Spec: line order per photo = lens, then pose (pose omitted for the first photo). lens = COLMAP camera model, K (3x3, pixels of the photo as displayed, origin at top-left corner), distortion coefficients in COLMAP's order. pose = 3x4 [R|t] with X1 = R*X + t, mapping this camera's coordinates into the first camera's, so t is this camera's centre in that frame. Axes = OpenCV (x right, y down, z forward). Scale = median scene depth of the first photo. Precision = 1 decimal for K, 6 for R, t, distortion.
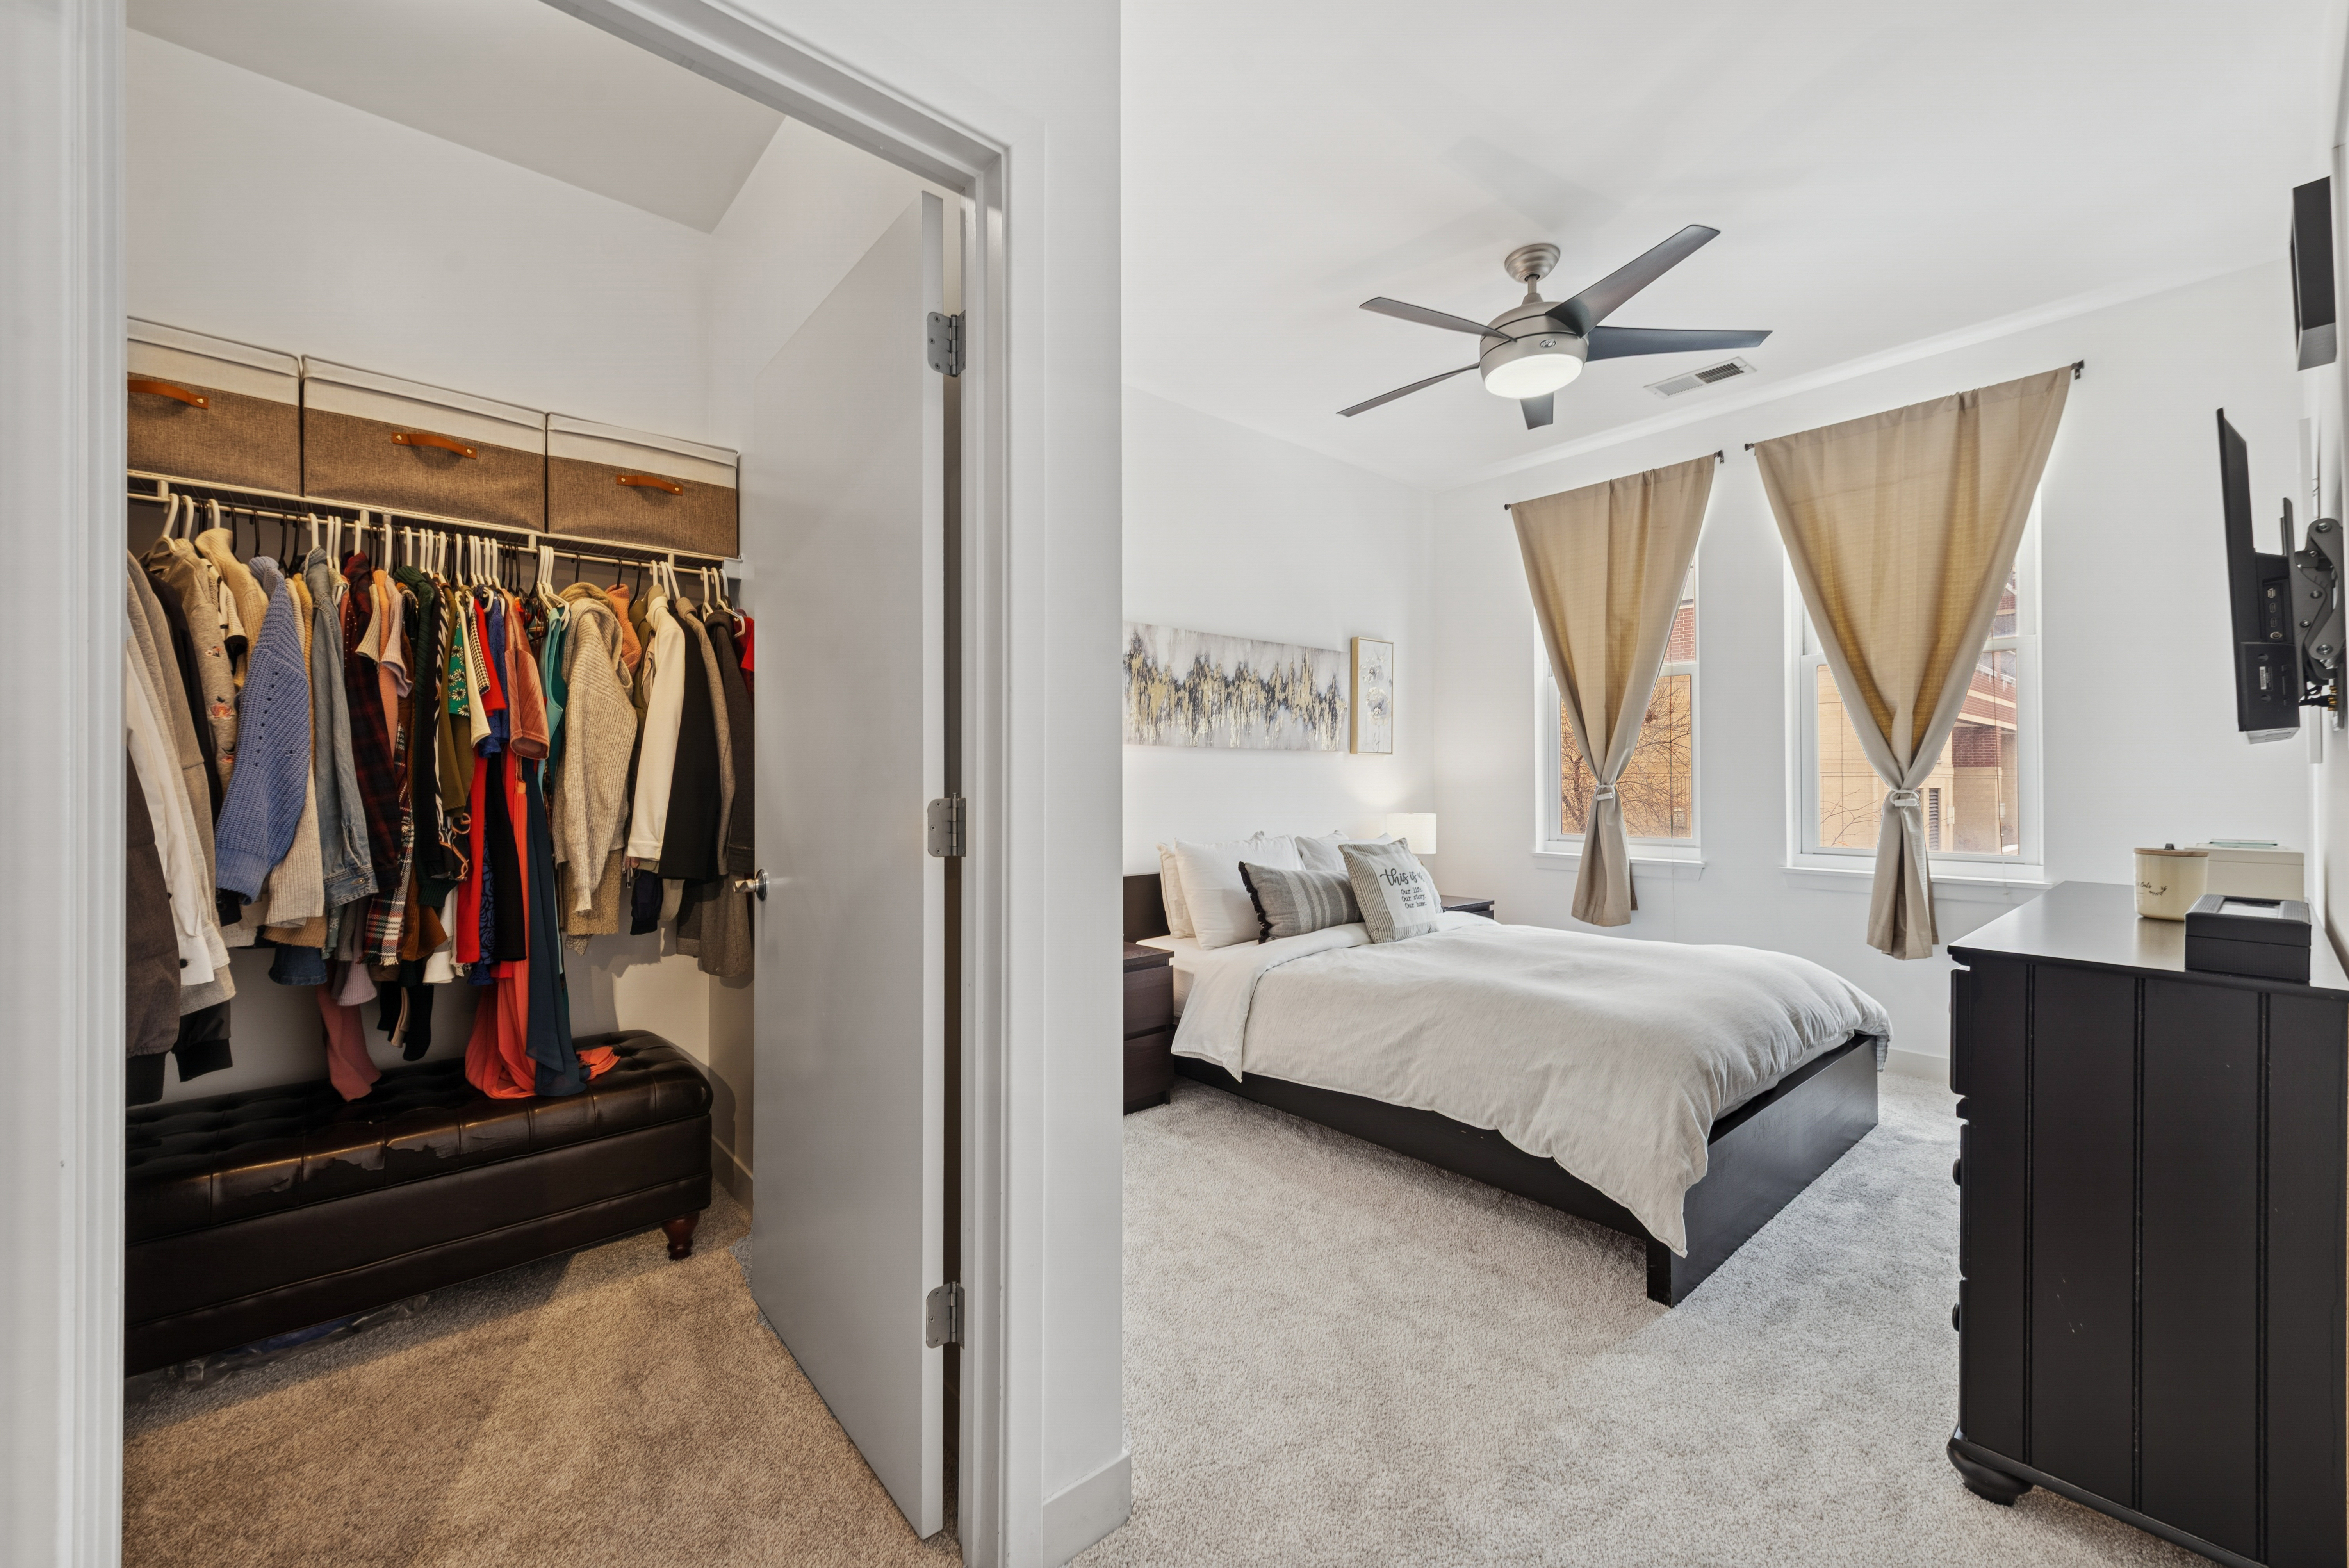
lens RADIAL K [[926.7, 0, 1169.4], [0, 926.7, 775.1], [0, 0, 1]] dist [0.016994, -0.005270]
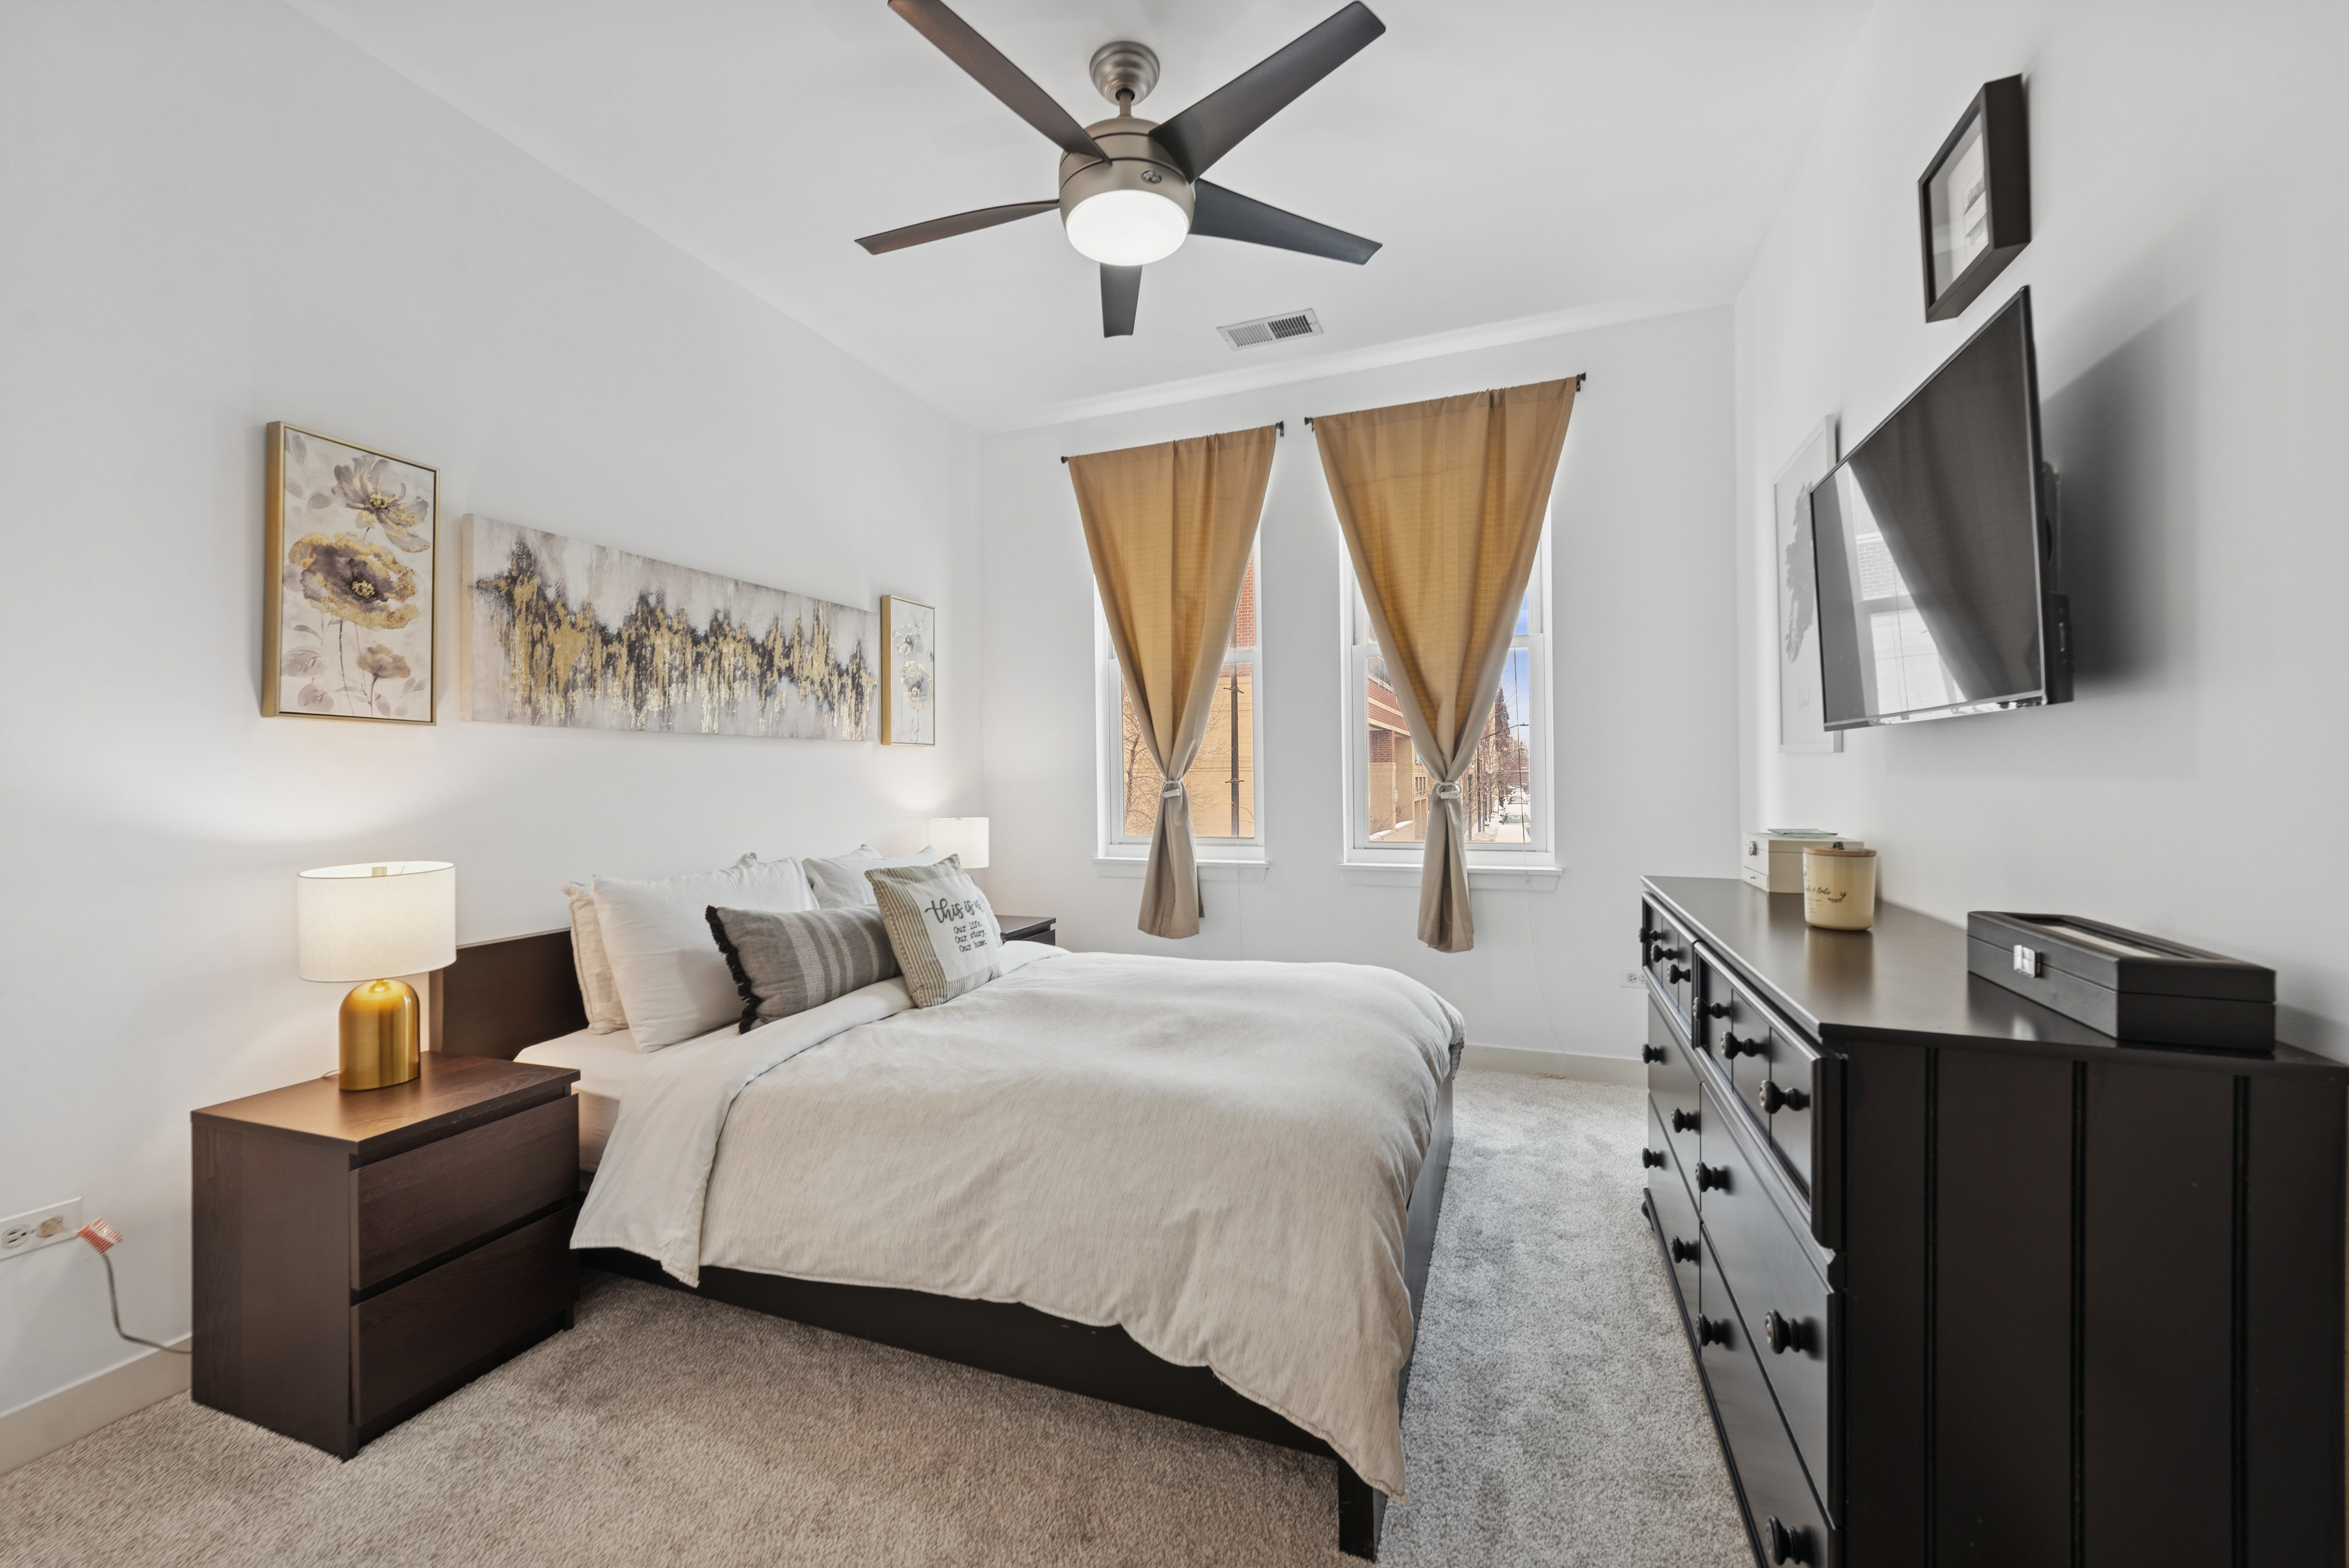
lens RADIAL K [[922.8, 0, 1149.3], [0, 922.8, 771.4], [0, 0, 1]] dist [0.019182, -0.004942]
pose [[0.889306, -0.007508, 0.457252, 0.053974], [0.008044, 0.999967, 0.000774, 0.001059], [-0.457243, 0.002990, 0.889337, 0.278838]]
